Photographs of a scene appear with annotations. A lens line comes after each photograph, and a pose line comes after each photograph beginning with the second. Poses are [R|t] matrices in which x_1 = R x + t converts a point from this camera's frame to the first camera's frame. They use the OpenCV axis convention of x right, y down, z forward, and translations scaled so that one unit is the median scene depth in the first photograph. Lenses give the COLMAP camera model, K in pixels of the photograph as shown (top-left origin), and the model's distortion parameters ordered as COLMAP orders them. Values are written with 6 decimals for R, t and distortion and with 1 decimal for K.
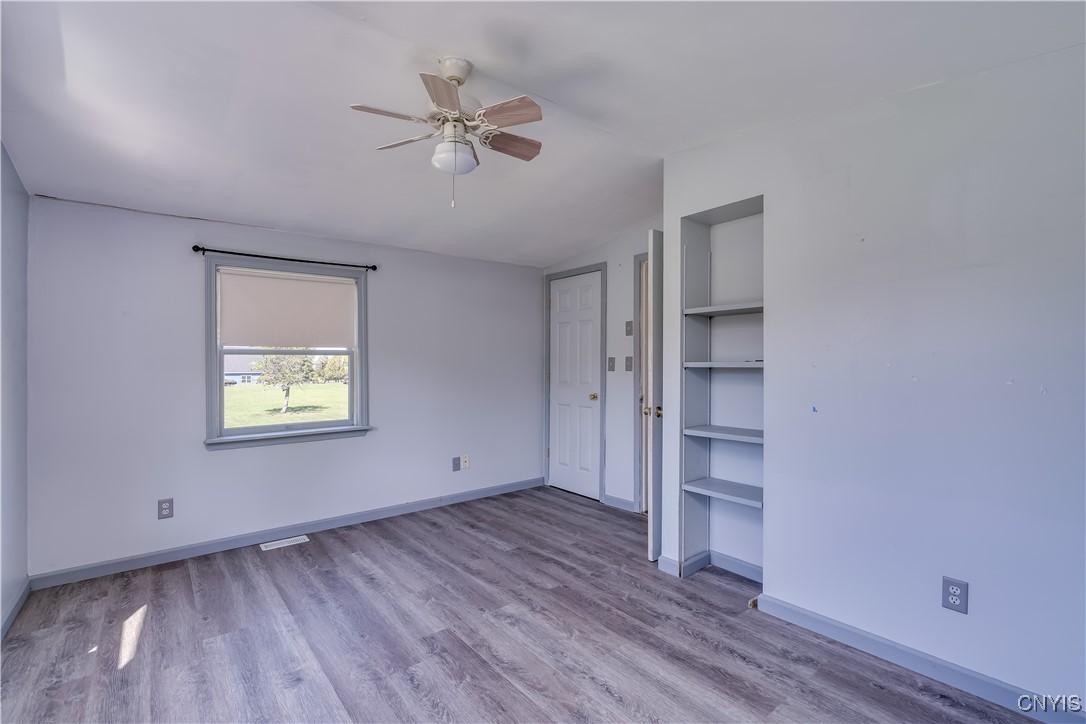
lens RADIAL K [[492.6, 0, 543.0], [0, 492.6, 362.0], [0, 0, 1]] dist [-0.010513, 0.000439]
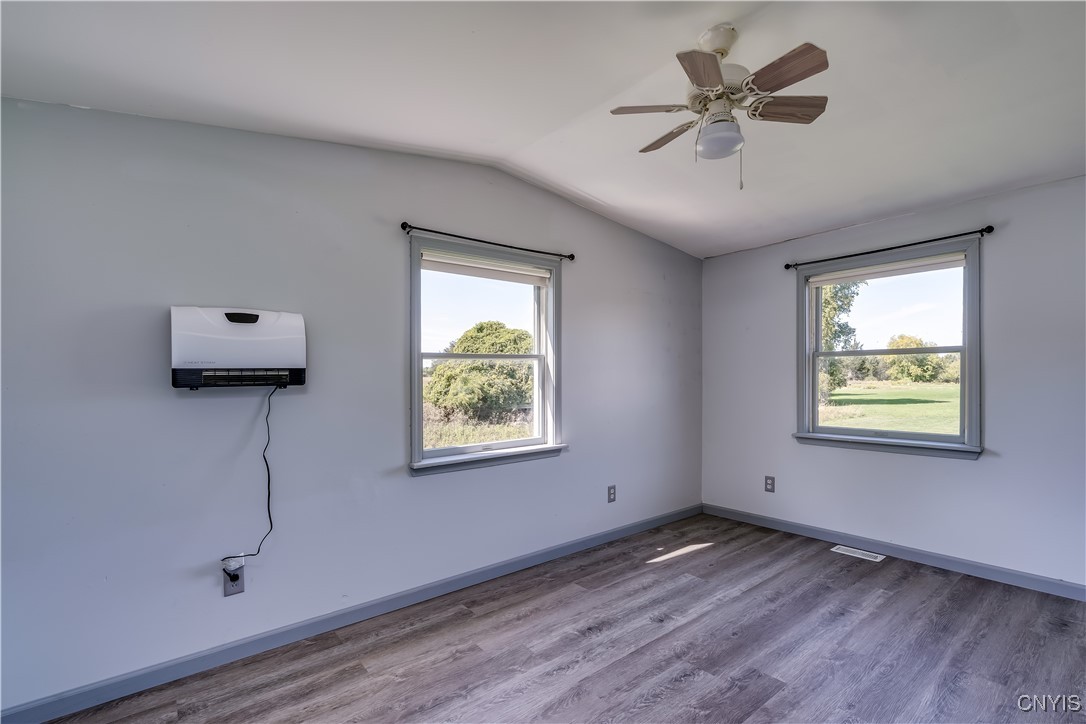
lens RADIAL K [[492.6, 0, 543.0], [0, 492.6, 362.0], [0, 0, 1]] dist [-0.010513, 0.000439]
pose [[-0.003733, -0.015824, -0.999868, 0.503102], [0.018755, 0.999698, -0.015891, 0.001932], [0.999817, -0.018812, -0.003435, 0.468911]]
